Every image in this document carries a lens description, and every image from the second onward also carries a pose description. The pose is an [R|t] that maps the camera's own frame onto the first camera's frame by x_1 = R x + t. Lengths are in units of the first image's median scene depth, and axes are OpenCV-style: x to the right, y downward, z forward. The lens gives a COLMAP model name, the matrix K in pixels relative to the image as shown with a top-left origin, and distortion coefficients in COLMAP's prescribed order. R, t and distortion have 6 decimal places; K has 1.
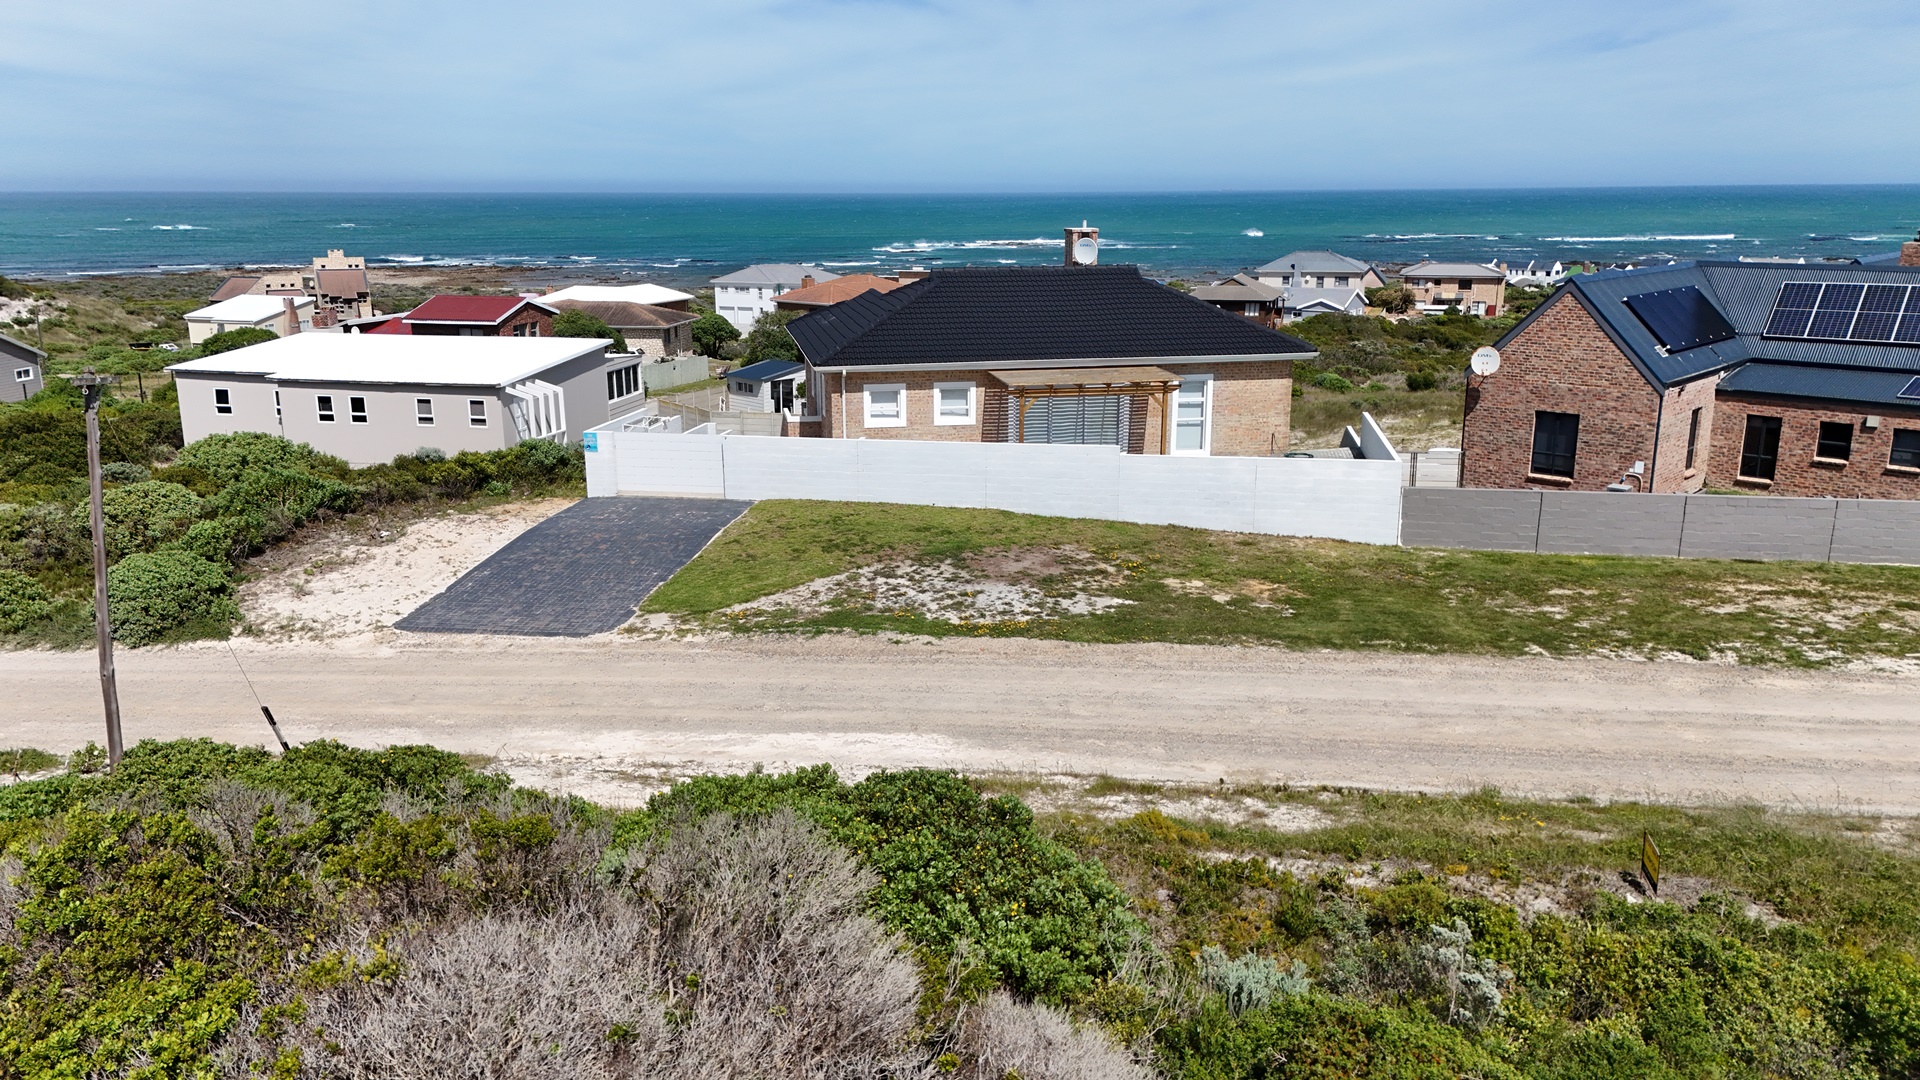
lens RADIAL K [[1405.5, 0, 956.7], [0, 1405.5, 534.8], [0, 0, 1]] dist [0.080281, -0.074286]
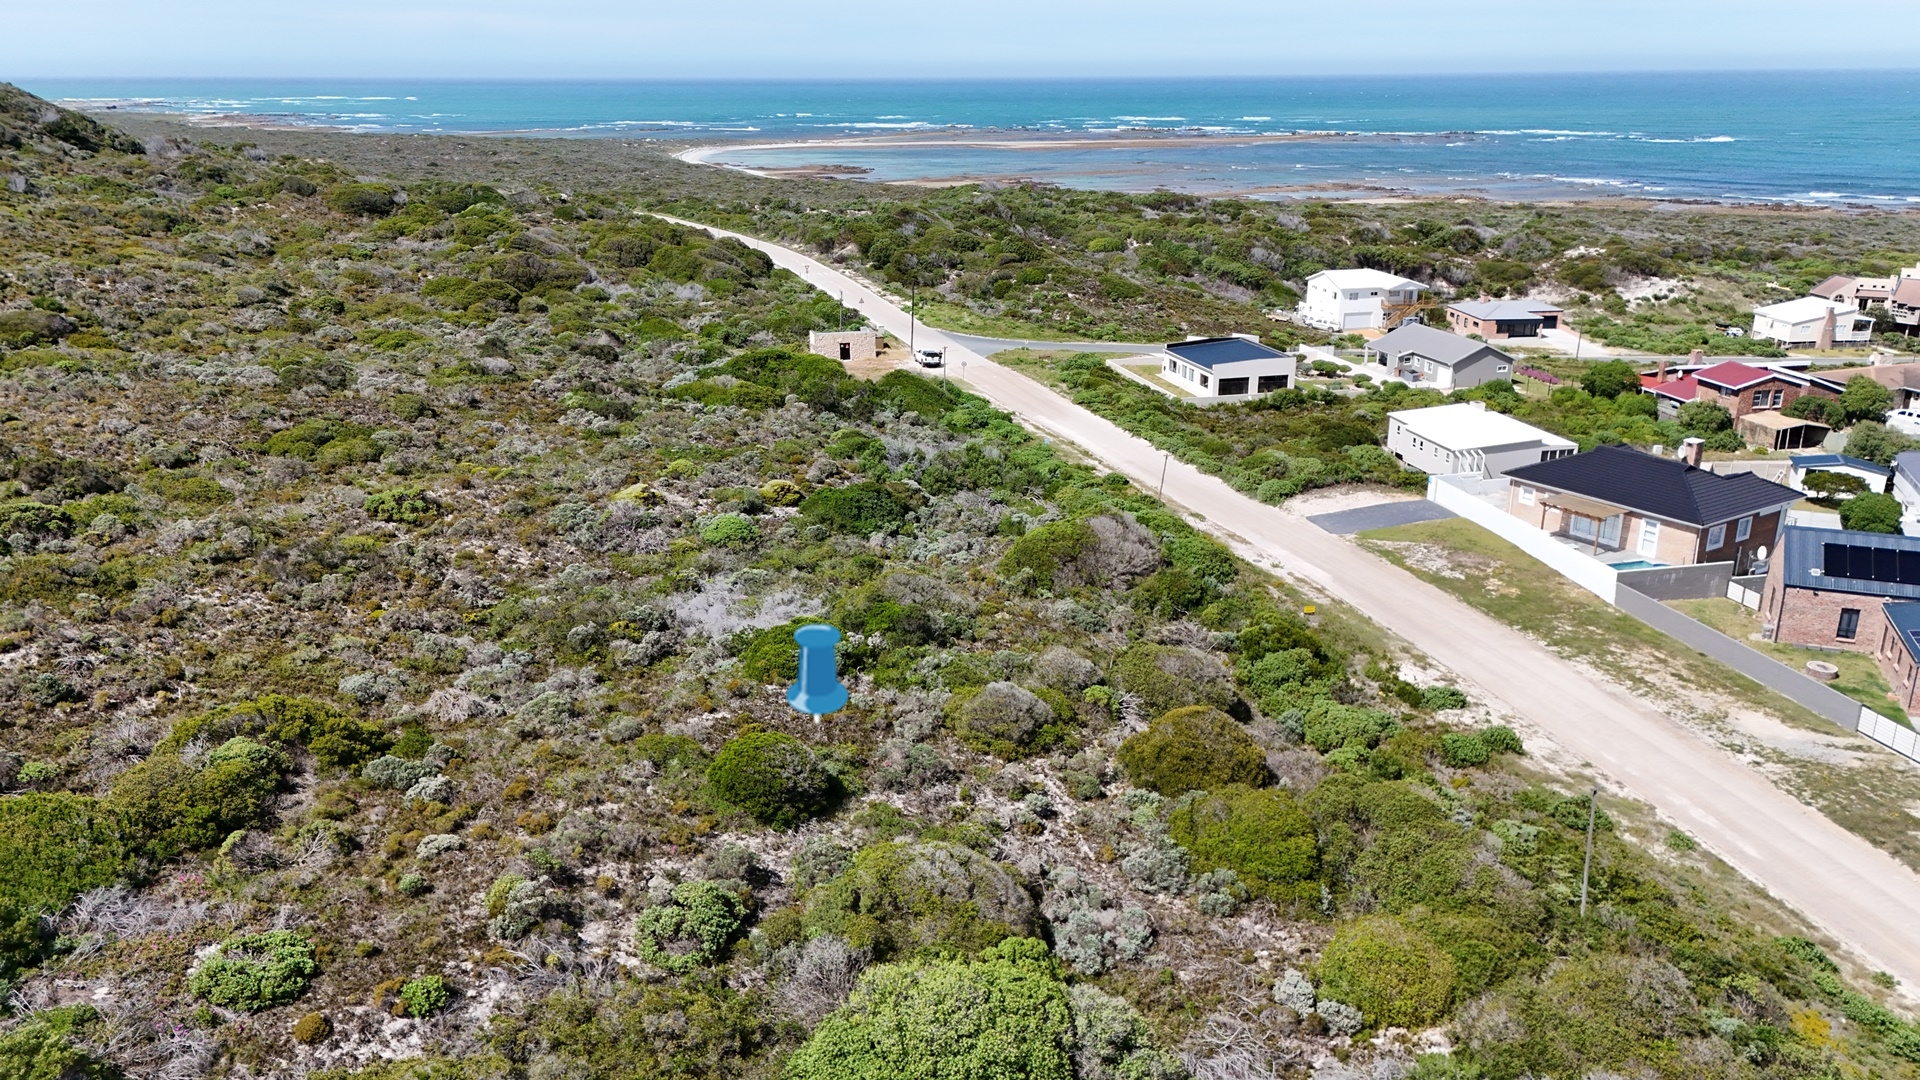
lens RADIAL K [[1405.5, 0, 950.3], [0, 1405.5, 538.5], [0, 0, 1]] dist [0.080281, -0.074286]
pose [[0.377520, 0.291070, -0.879066, 2.449232], [-0.215841, 0.950825, 0.222136, -0.488892], [0.900495, 0.105878, 0.421781, -1.321770]]
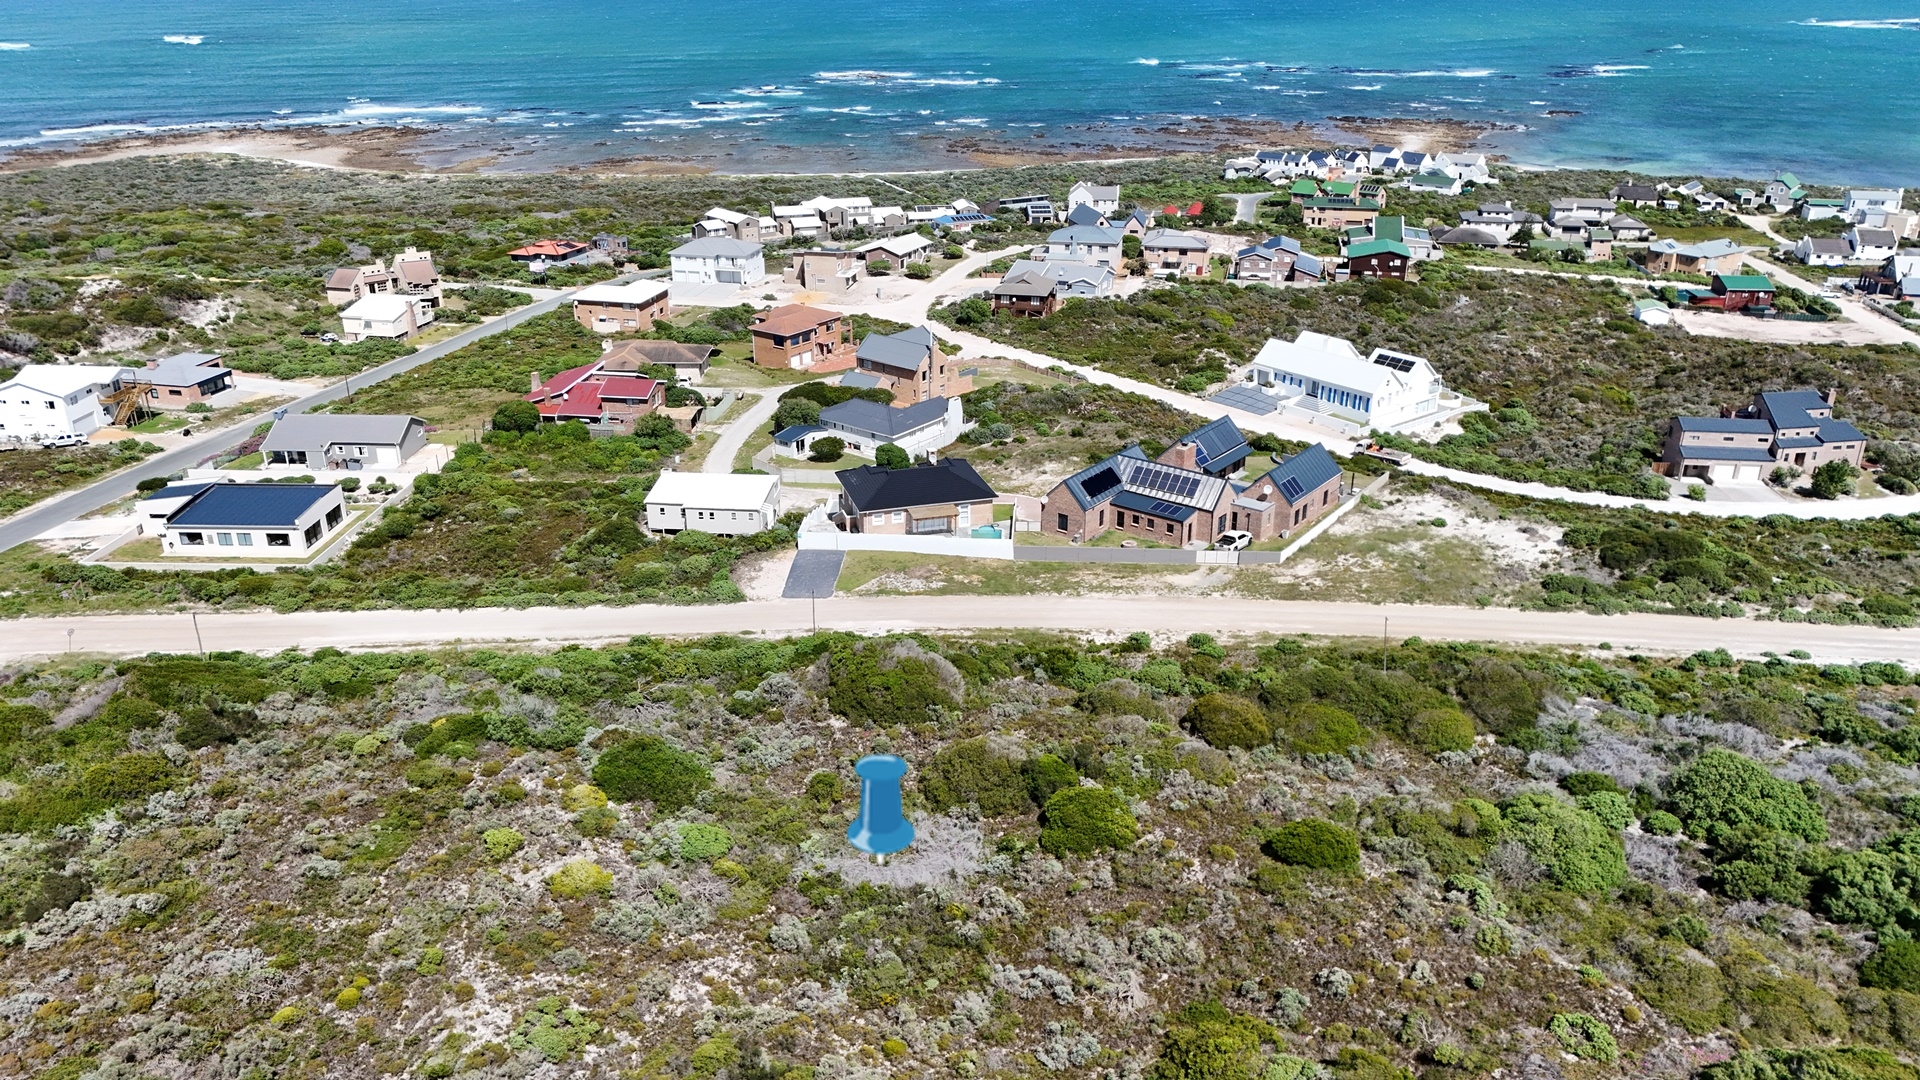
lens RADIAL K [[1405.5, 0, 964.2], [0, 1405.5, 542.3], [0, 0, 1]] dist [0.080281, -0.074286]
pose [[0.993723, -0.038408, 0.105065, -0.285795], [0.021524, 0.987308, 0.157351, -0.803569], [-0.109776, -0.154102, 0.981938, -3.444433]]
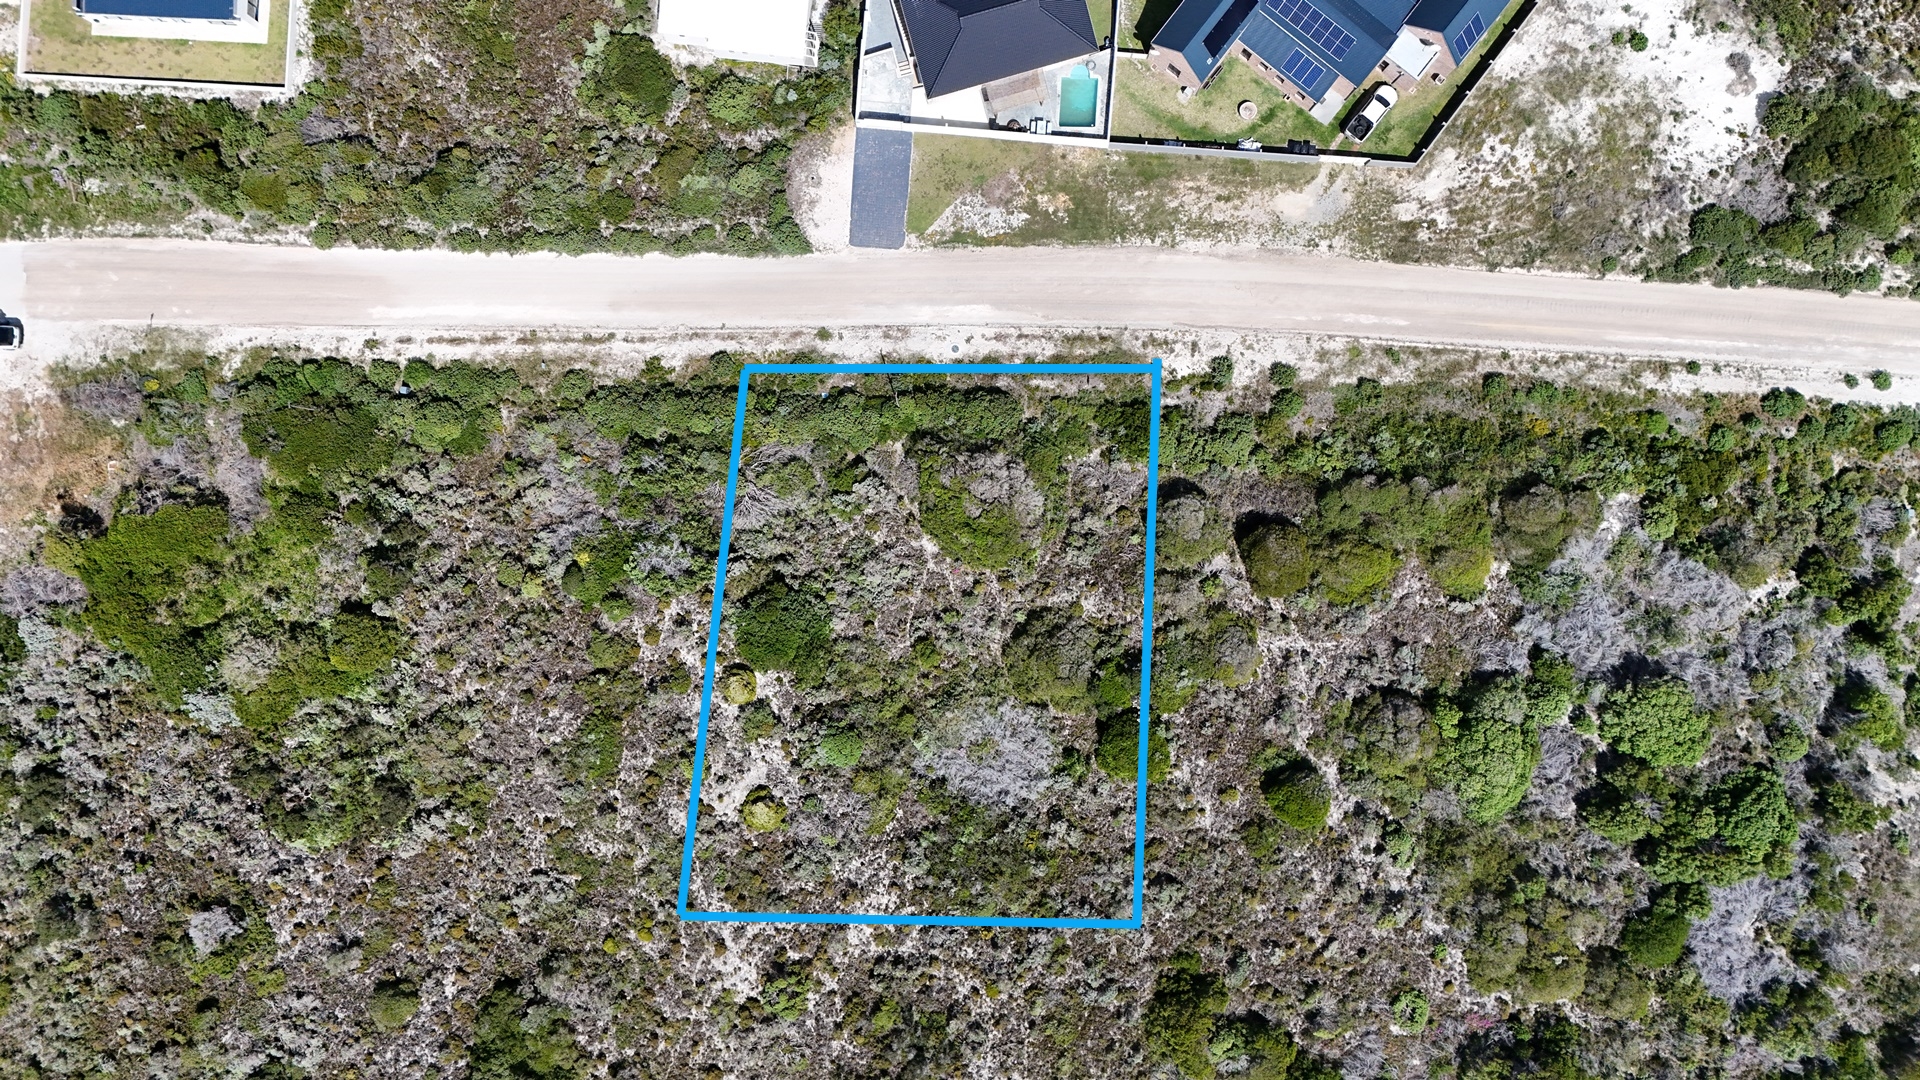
lens RADIAL K [[1405.5, 0, 959.0], [0, 1405.5, 543.6], [0, 0, 1]] dist [0.080281, -0.074286]
pose [[0.995899, -0.090476, -0.000262, -0.158509], [0.020673, 0.224724, 0.974203, -3.791674], [-0.088083, -0.970213, 0.225673, -0.812240]]
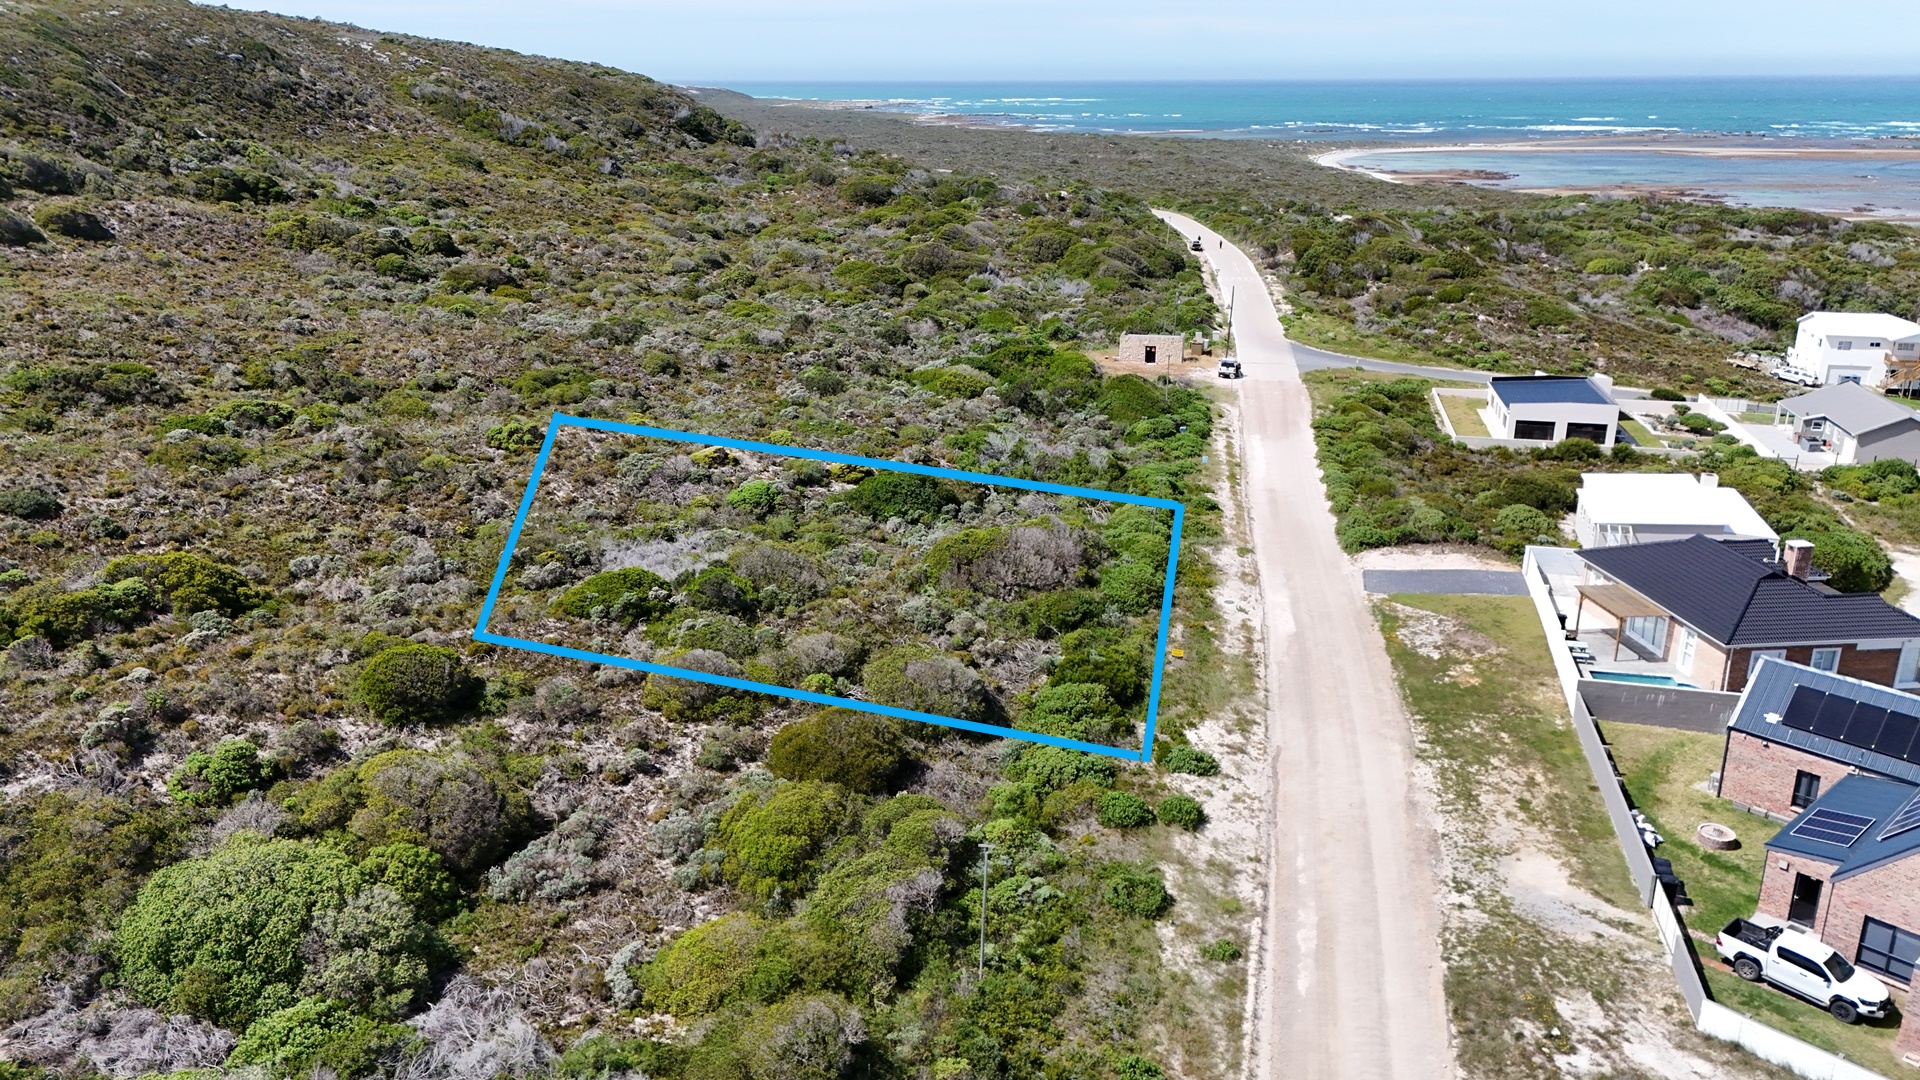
lens RADIAL K [[1405.5, 0, 954.1], [0, 1405.5, 534.8], [0, 0, 1]] dist [0.080281, -0.074286]
pose [[-0.081921, 0.310903, -0.946905, 2.746582], [-0.234611, 0.917383, 0.321507, -0.837211], [0.968631, 0.248492, -0.002212, 0.084067]]
